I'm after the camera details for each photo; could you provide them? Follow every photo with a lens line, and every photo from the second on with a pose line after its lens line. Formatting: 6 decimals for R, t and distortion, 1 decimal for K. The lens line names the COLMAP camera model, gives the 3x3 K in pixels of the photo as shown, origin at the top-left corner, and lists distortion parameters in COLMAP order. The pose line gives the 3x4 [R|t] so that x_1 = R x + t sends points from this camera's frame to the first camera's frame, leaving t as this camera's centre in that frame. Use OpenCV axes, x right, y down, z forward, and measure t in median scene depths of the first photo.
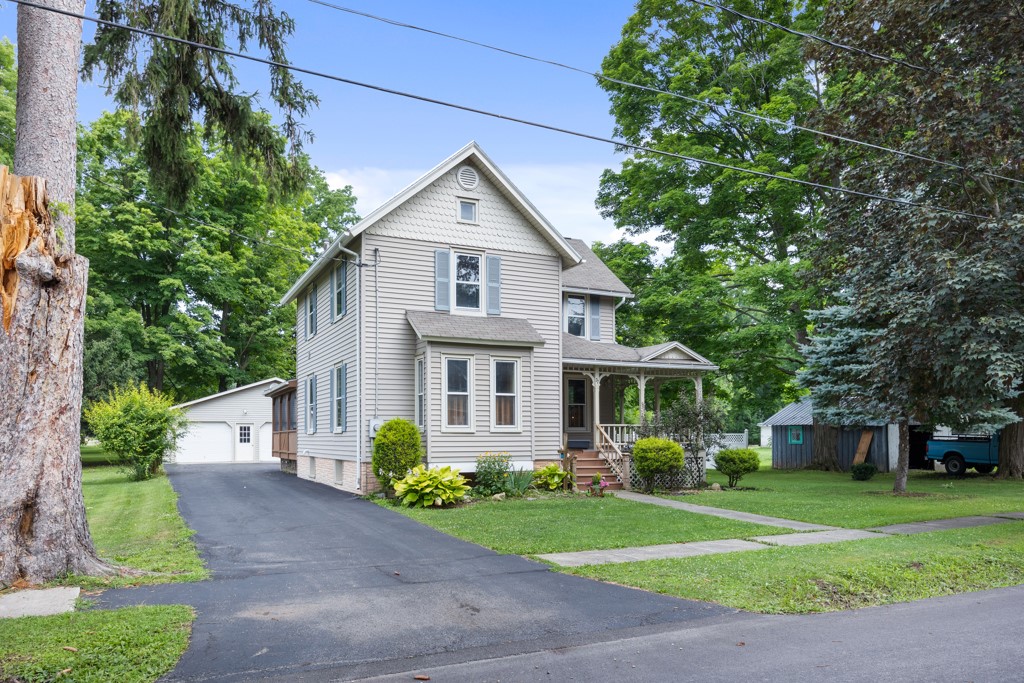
lens RADIAL K [[728.3, 0, 512.5], [0, 728.3, 337.0], [0, 0, 1]] dist [-0.000084, 0.000888]
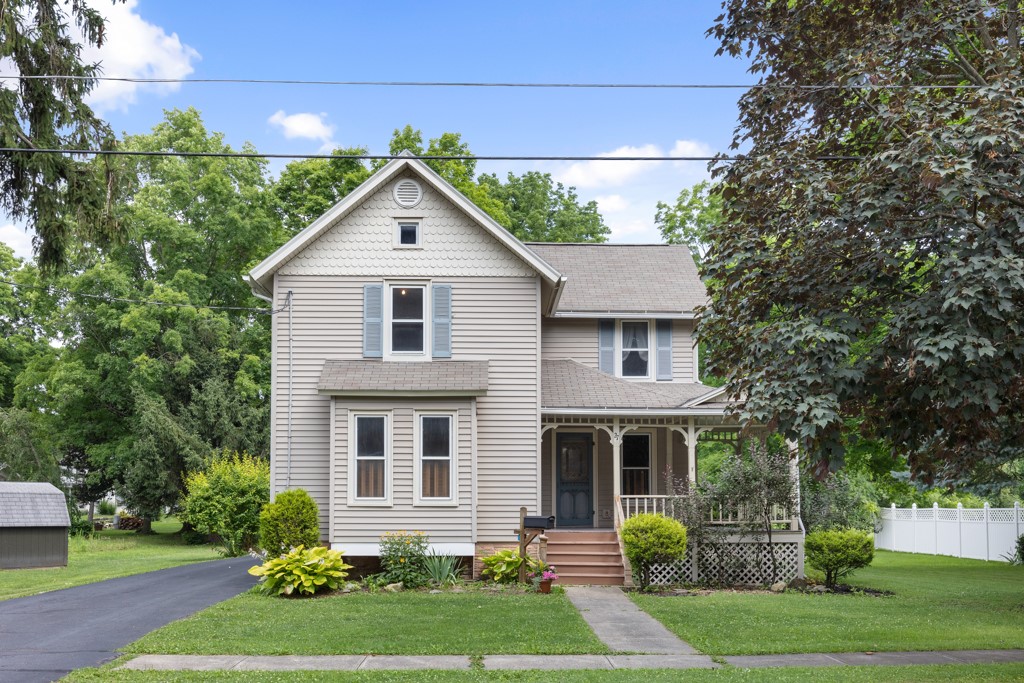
lens RADIAL K [[925.2, 0, 511.8], [0, 925.2, 344.0], [0, 0, 1]] dist [0.007834, 0.002201]
pose [[0.906101, -0.071553, -0.416966, 0.477708], [0.053429, 0.997056, -0.054993, 0.014386], [0.419673, 0.027552, 0.907257, 0.112785]]
